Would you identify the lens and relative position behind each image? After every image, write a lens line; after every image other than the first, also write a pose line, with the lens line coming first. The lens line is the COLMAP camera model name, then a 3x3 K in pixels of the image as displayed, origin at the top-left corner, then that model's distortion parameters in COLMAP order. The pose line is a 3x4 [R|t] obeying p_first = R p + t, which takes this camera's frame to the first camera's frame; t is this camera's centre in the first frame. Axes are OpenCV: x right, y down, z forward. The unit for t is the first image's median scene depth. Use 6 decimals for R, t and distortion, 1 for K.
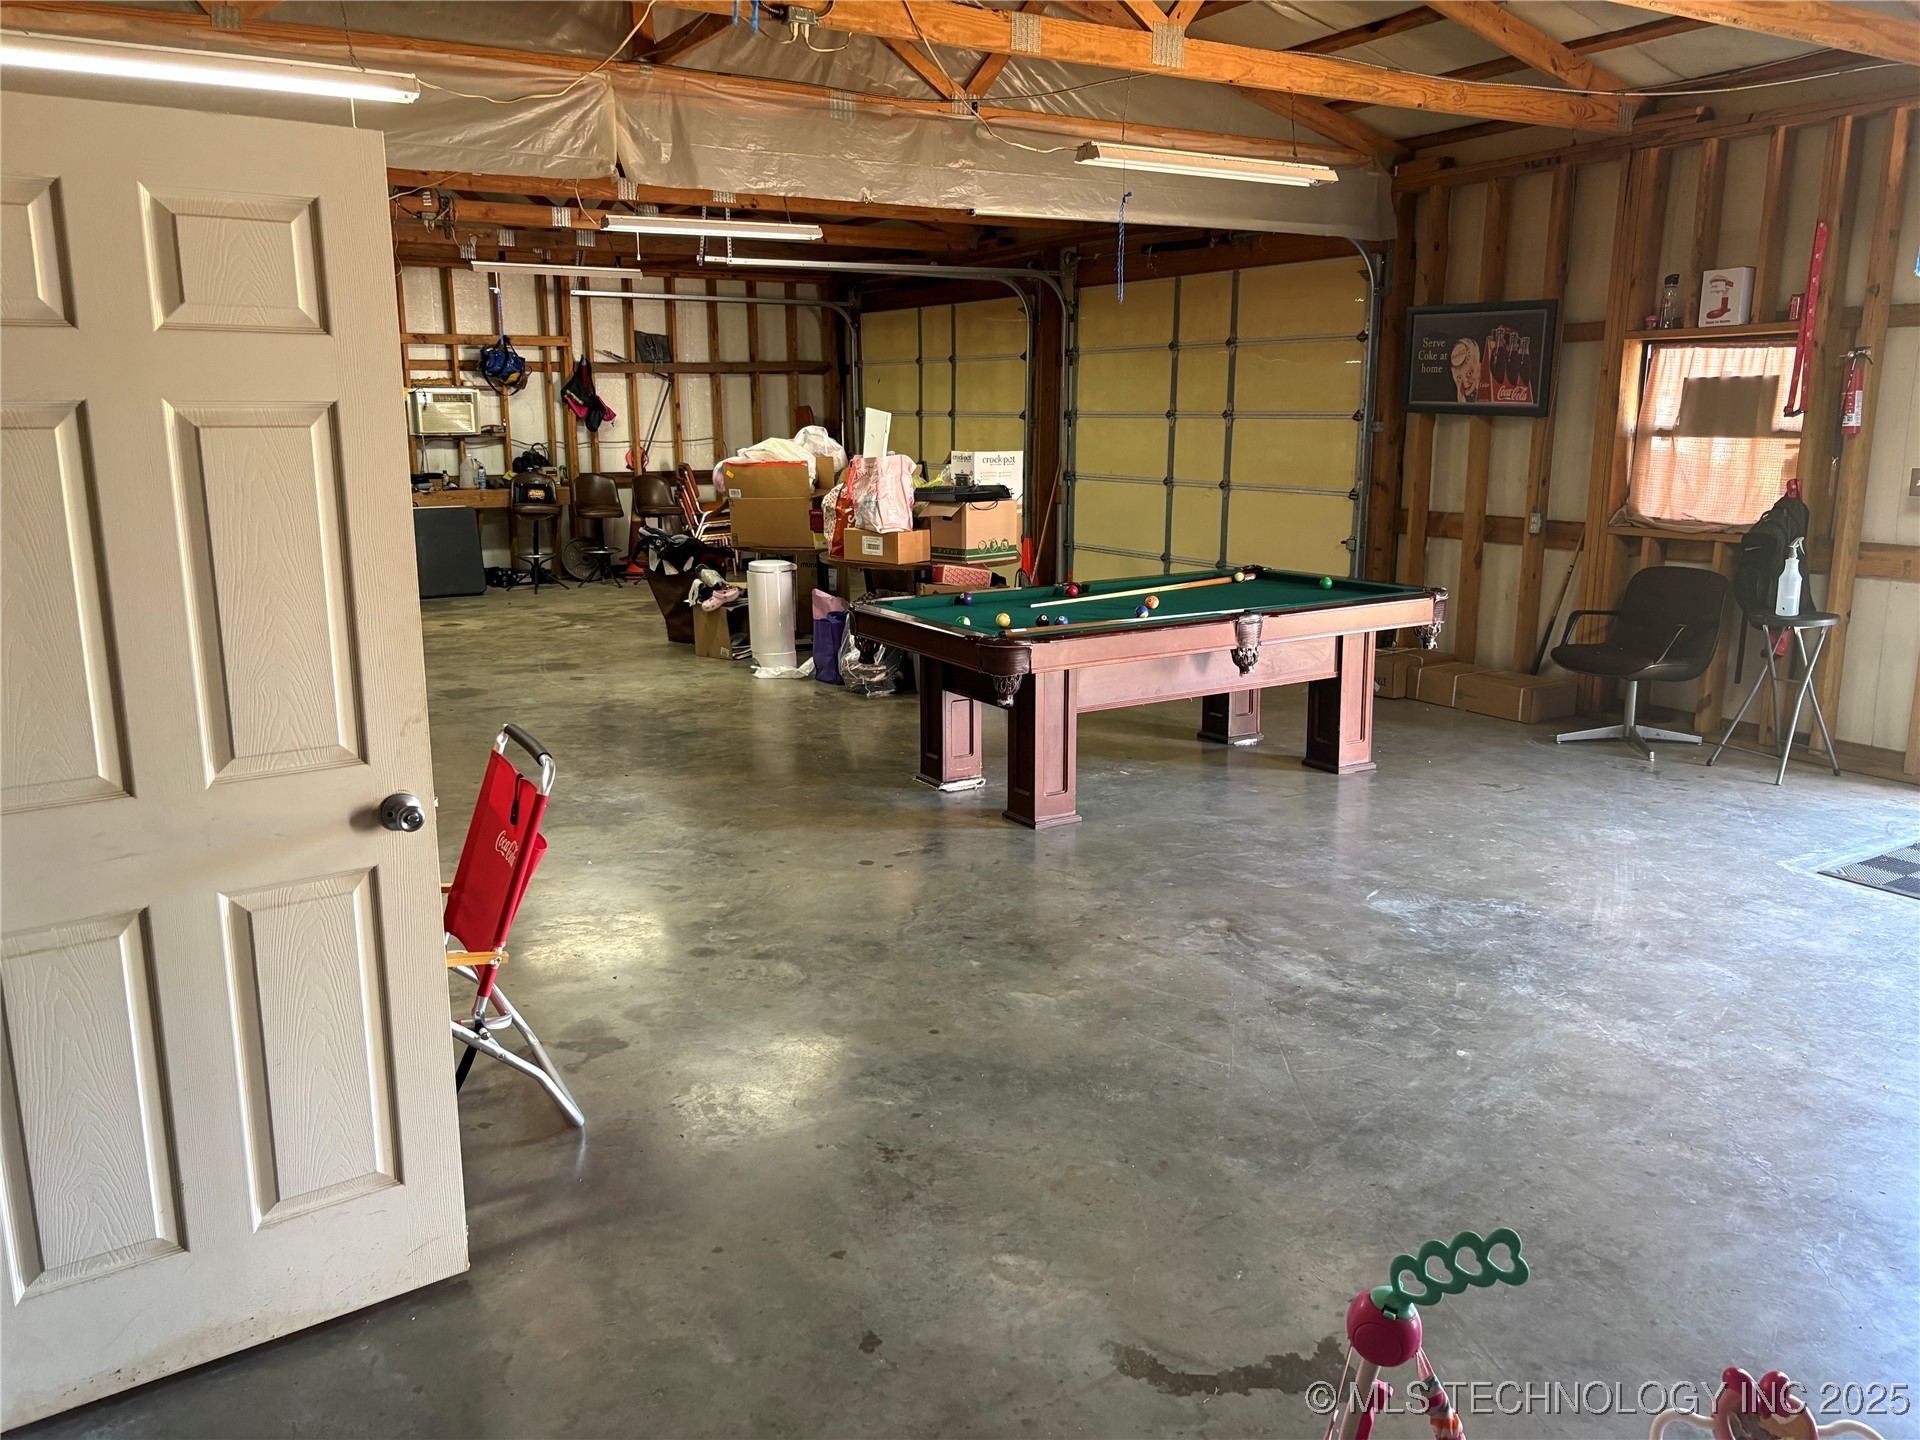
lens RADIAL K [[1441.1, 0, 950.2], [0, 1441.1, 721.3], [0, 0, 1]] dist [0.034634, -0.052665]
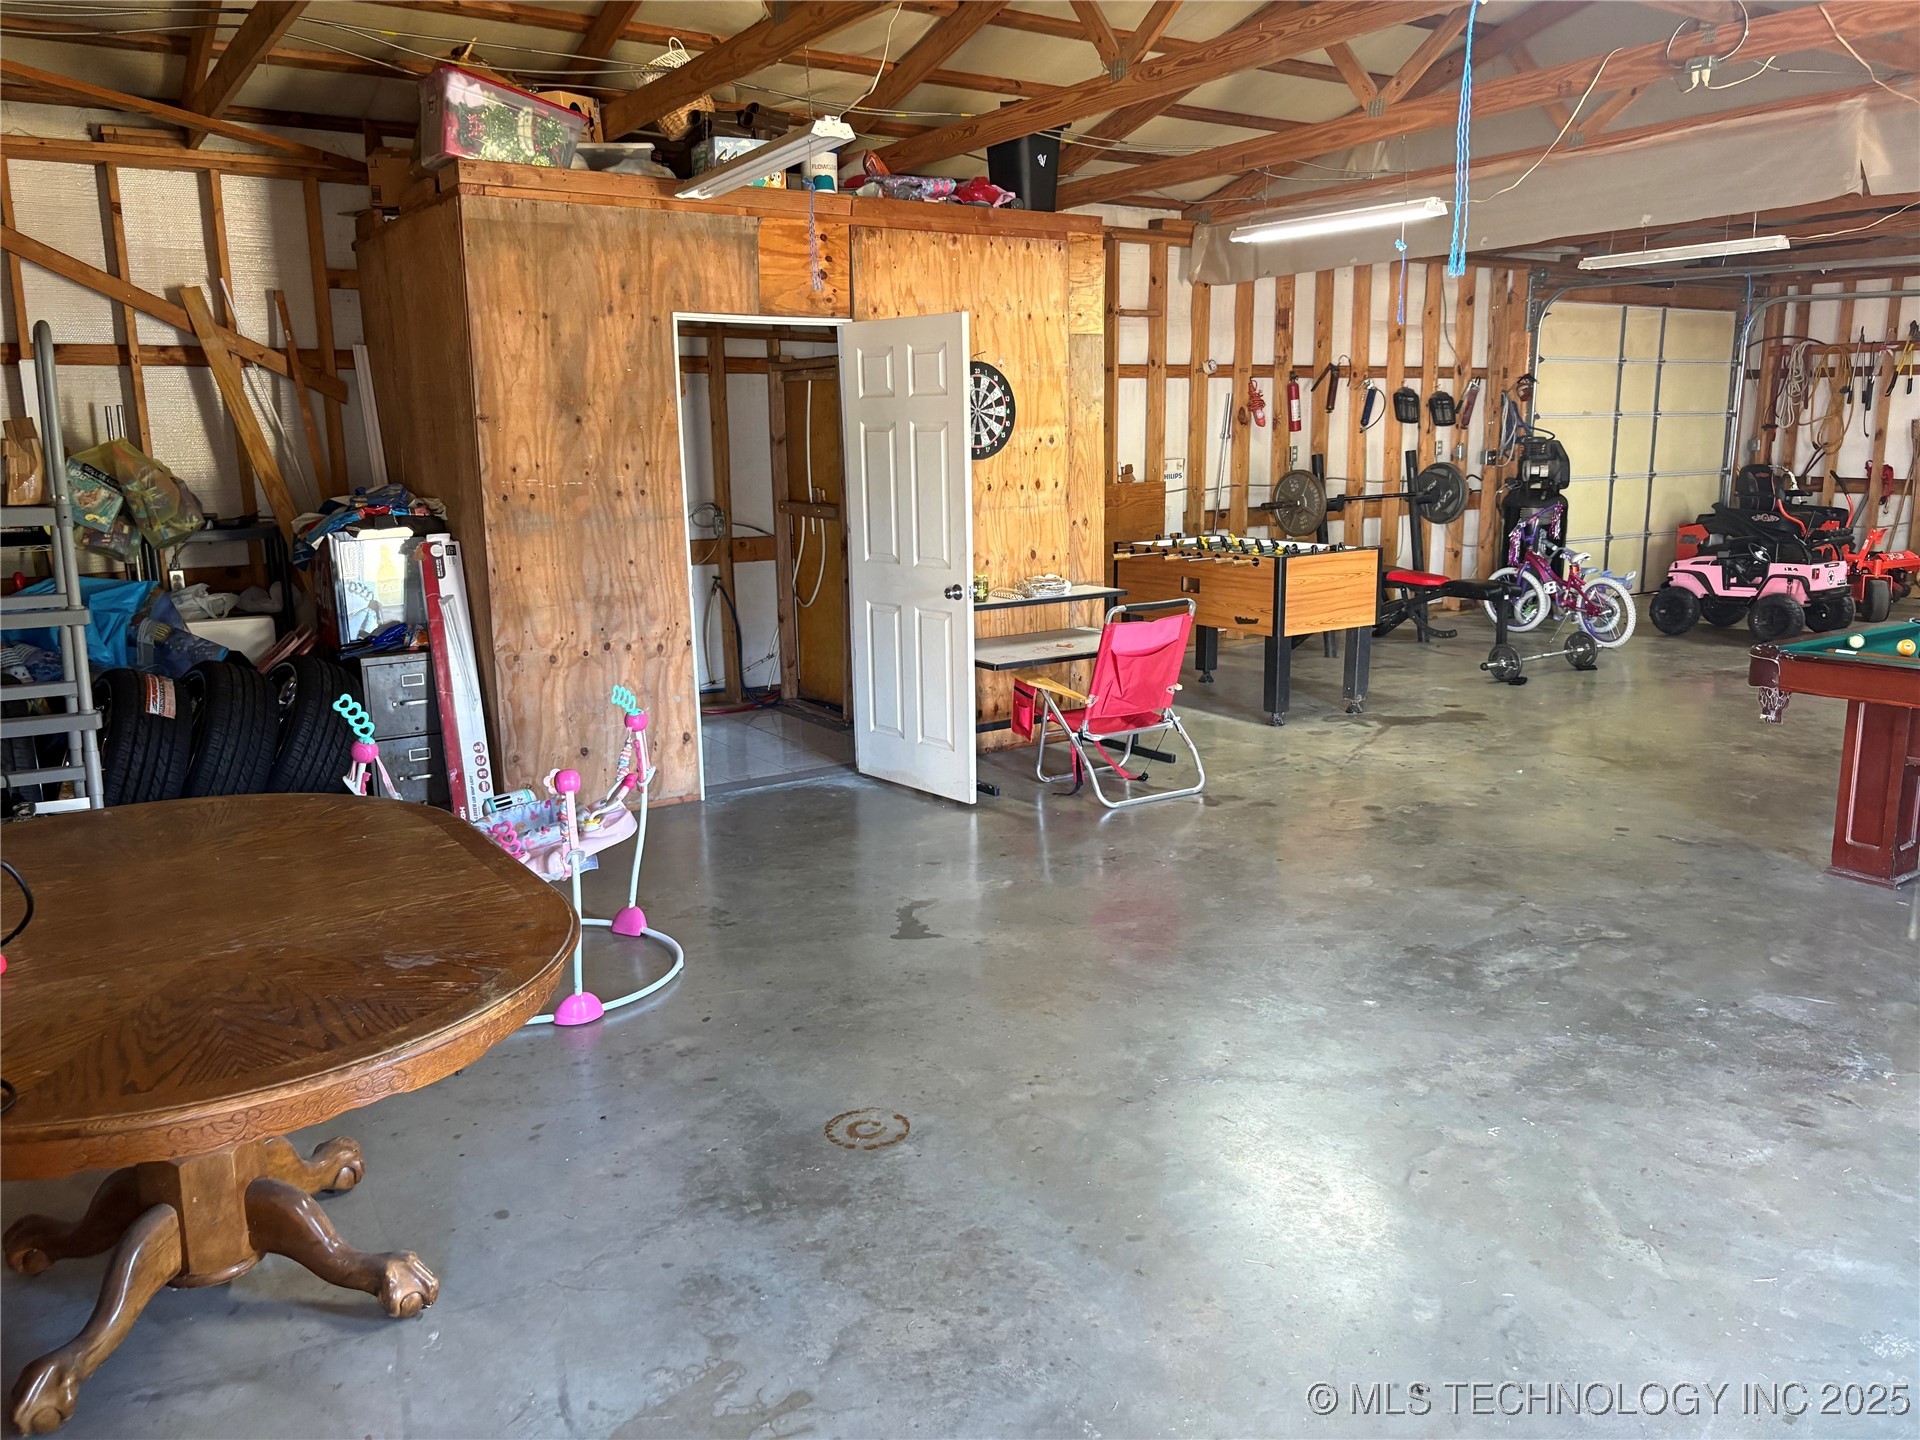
lens RADIAL K [[1413.8, 0, 965.9], [0, 1413.8, 715.2], [0, 0, 1]] dist [-0.000176, -0.005908]
pose [[0.071641, 0.197688, -0.977644, 1.055576], [-0.200947, 0.962925, 0.179987, -0.087904], [0.976979, 0.183561, 0.108710, 0.430358]]
